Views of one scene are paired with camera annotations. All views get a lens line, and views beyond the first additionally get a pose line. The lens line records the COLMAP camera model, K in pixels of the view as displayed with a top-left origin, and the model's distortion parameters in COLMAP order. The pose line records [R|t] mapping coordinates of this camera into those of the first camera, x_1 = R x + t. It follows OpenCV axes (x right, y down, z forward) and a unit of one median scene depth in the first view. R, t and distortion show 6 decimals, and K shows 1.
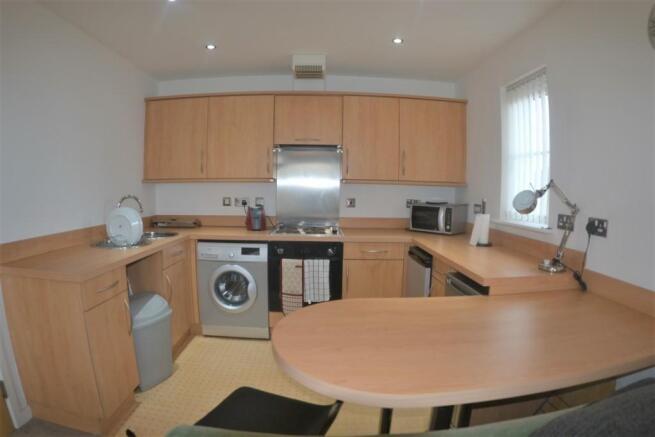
lens RADIAL K [[347.1, 0, 327.2], [0, 347.1, 206.5], [0, 0, 1]] dist [-0.247547, 0.055764]
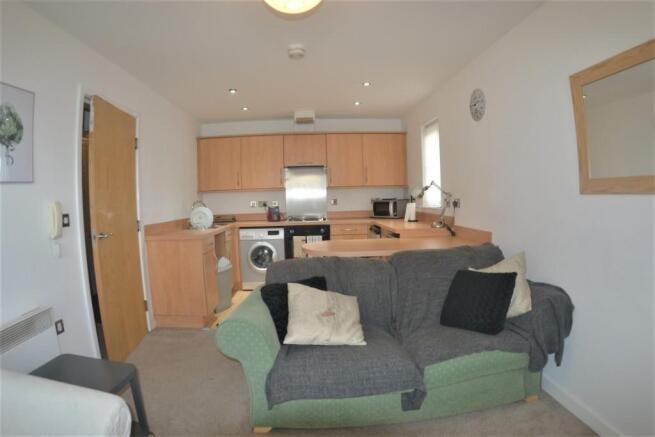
lens RADIAL K [[347.1, 0, 327.2], [0, 347.1, 206.5], [0, 0, 1]] dist [-0.247547, 0.055764]
pose [[0.998585, -0.041750, 0.032947, -0.017135], [0.042689, 0.998687, -0.028325, 0.061616], [-0.031721, 0.029692, 0.999056, -0.637401]]
